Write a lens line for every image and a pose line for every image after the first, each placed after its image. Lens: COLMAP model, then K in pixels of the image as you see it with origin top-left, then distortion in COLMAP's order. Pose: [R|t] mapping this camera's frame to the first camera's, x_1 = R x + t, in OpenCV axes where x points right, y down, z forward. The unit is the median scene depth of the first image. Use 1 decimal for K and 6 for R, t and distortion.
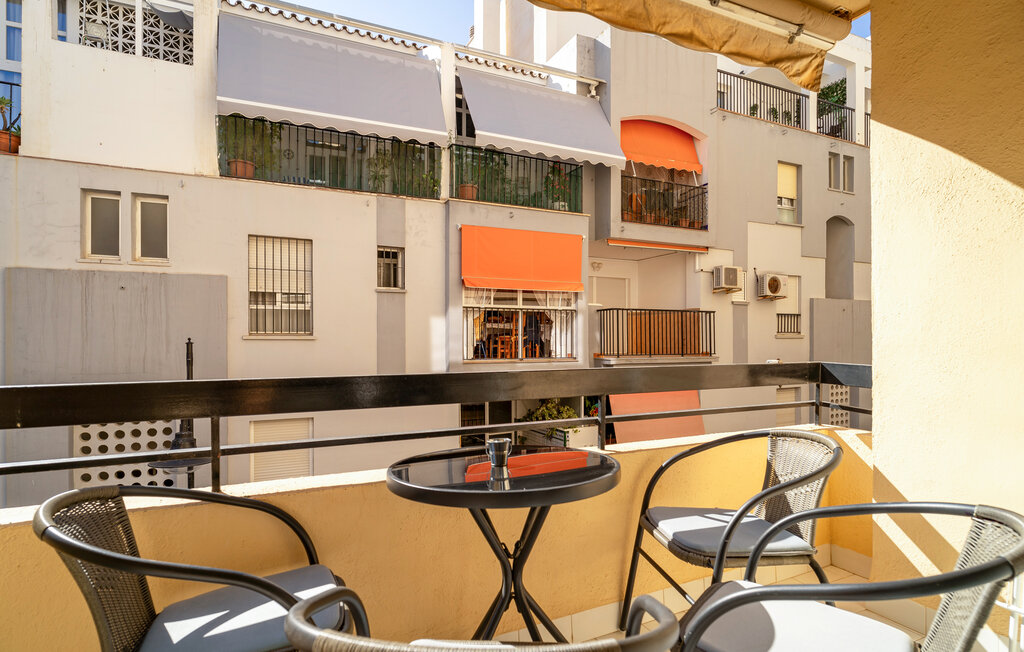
lens RADIAL K [[543.3, 0, 510.1], [0, 543.3, 323.5], [0, 0, 1]] dist [0.001390, 0.000445]
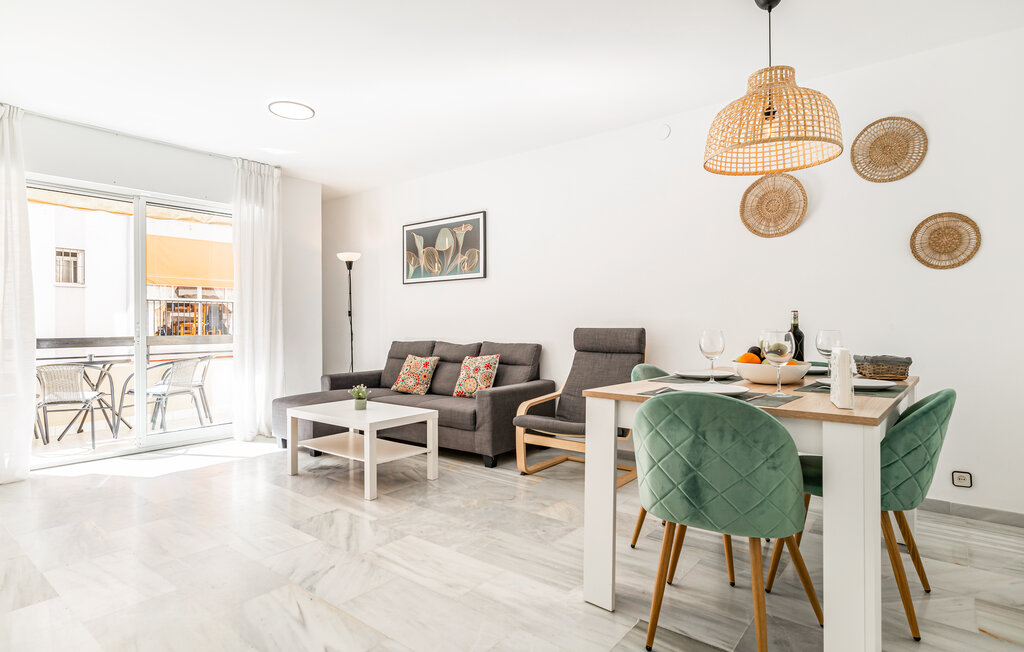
lens RADIAL K [[543.3, 0, 510.1], [0, 543.3, 323.5], [0, 0, 1]] dist [0.001390, 0.000445]
pose [[0.899078, -0.002009, 0.437784, 0.115148], [-0.010624, 0.999595, 0.026406, -0.017657], [-0.437660, -0.028392, 0.898692, -0.456166]]
